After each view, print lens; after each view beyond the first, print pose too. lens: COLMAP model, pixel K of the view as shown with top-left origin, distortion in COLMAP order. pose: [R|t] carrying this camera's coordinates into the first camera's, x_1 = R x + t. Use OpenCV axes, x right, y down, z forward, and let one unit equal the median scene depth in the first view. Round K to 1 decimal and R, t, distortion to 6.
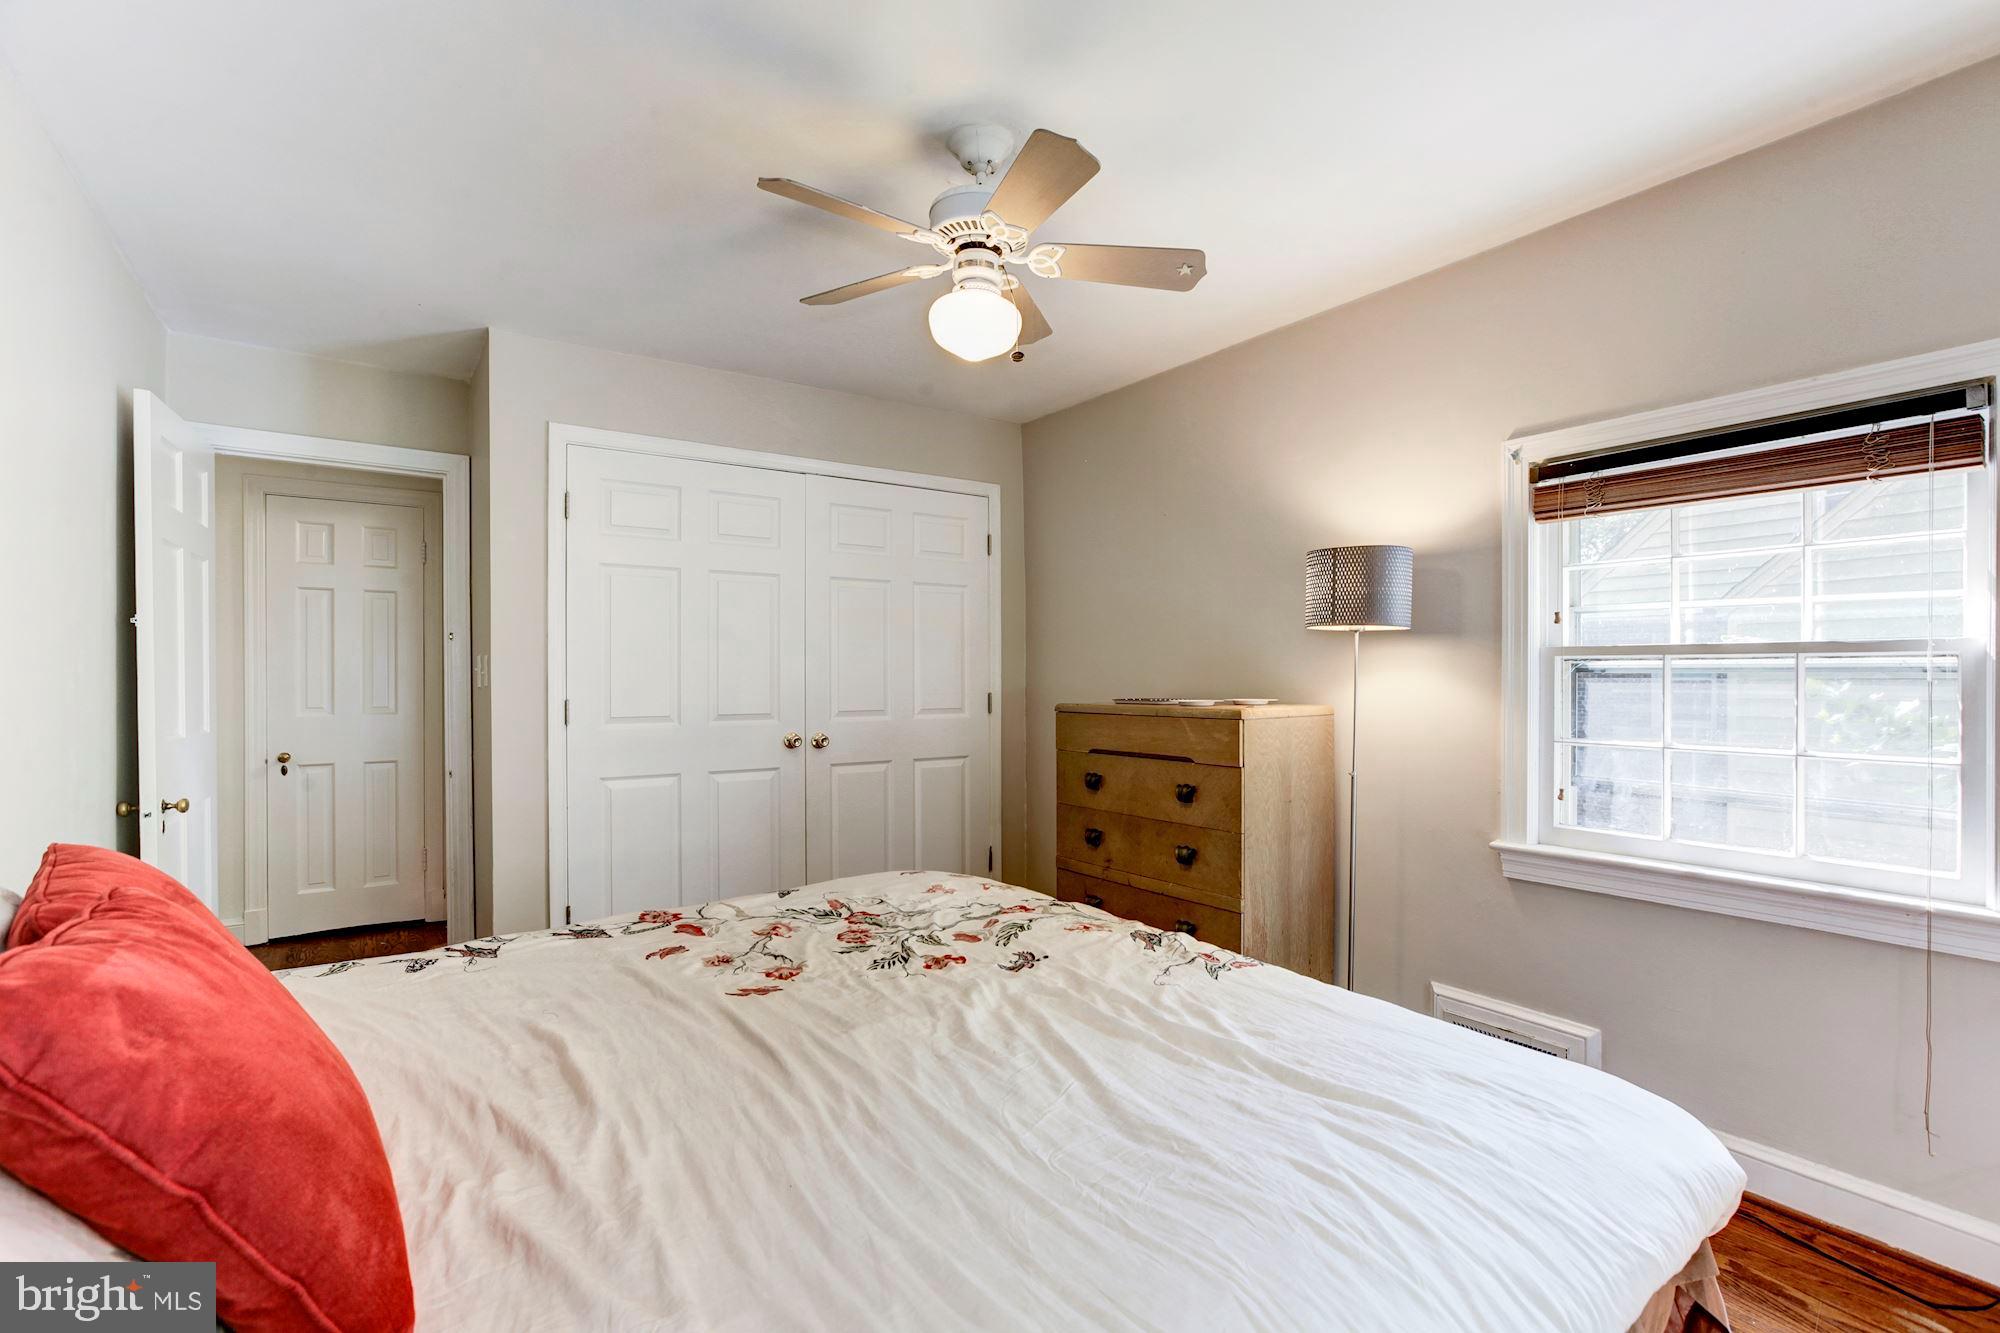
lens RADIAL K [[933.1, 0, 1010.2], [0, 933.1, 672.2], [0, 0, 1]] dist [-0.019758, 0.016977]
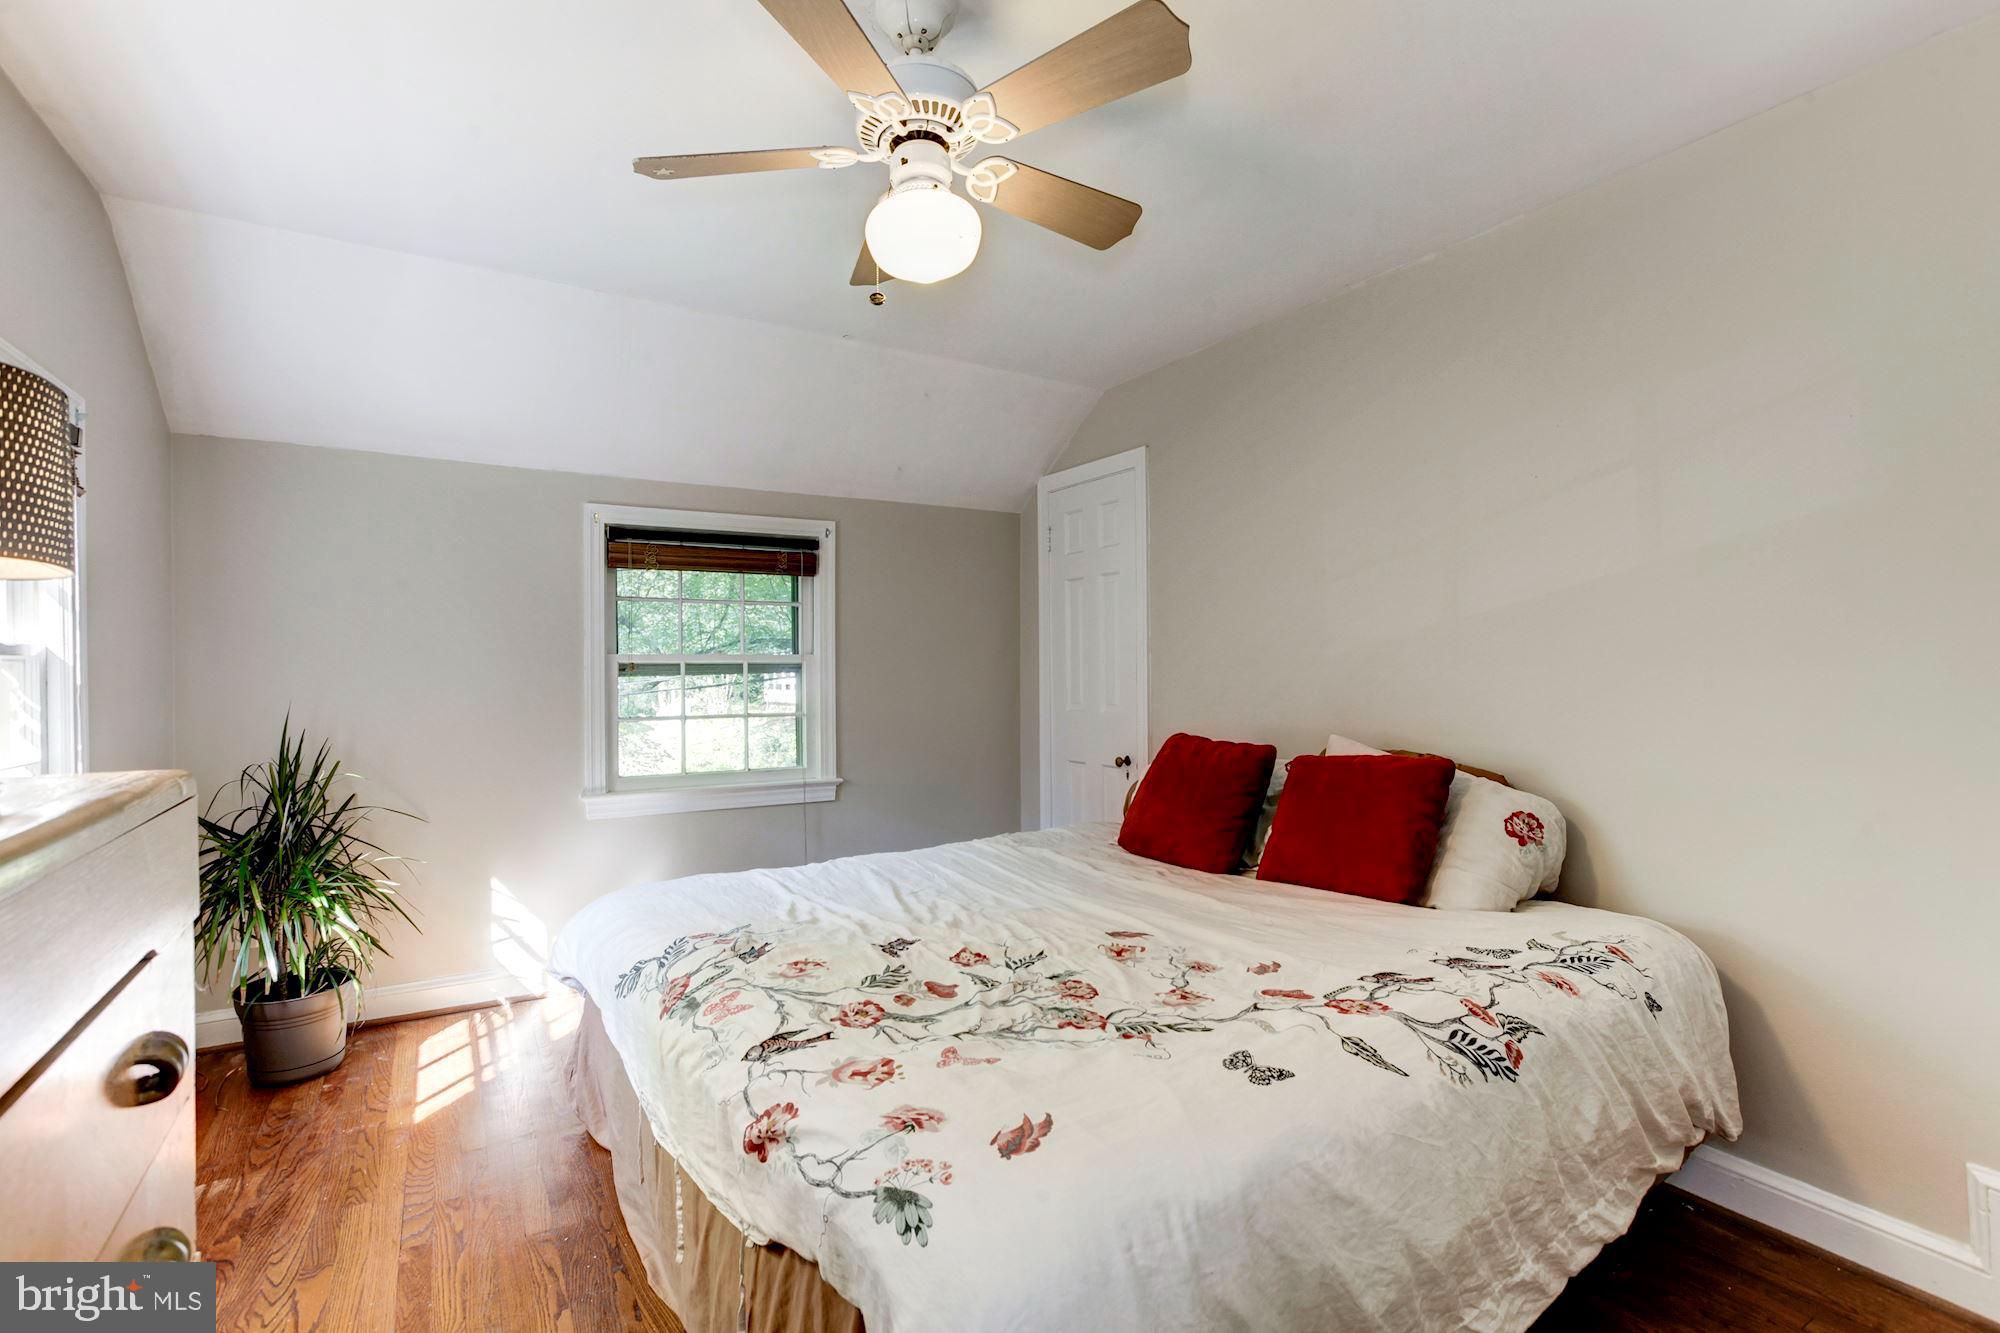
lens RADIAL K [[933.1, 0, 1010.2], [0, 933.1, 672.2], [0, 0, 1]] dist [-0.019758, 0.016977]
pose [[-0.998224, 0.004863, 0.059376, -0.157184], [0.004686, 0.999984, -0.003133, 0.004998], [-0.059390, -0.002850, -0.998231, 1.802183]]
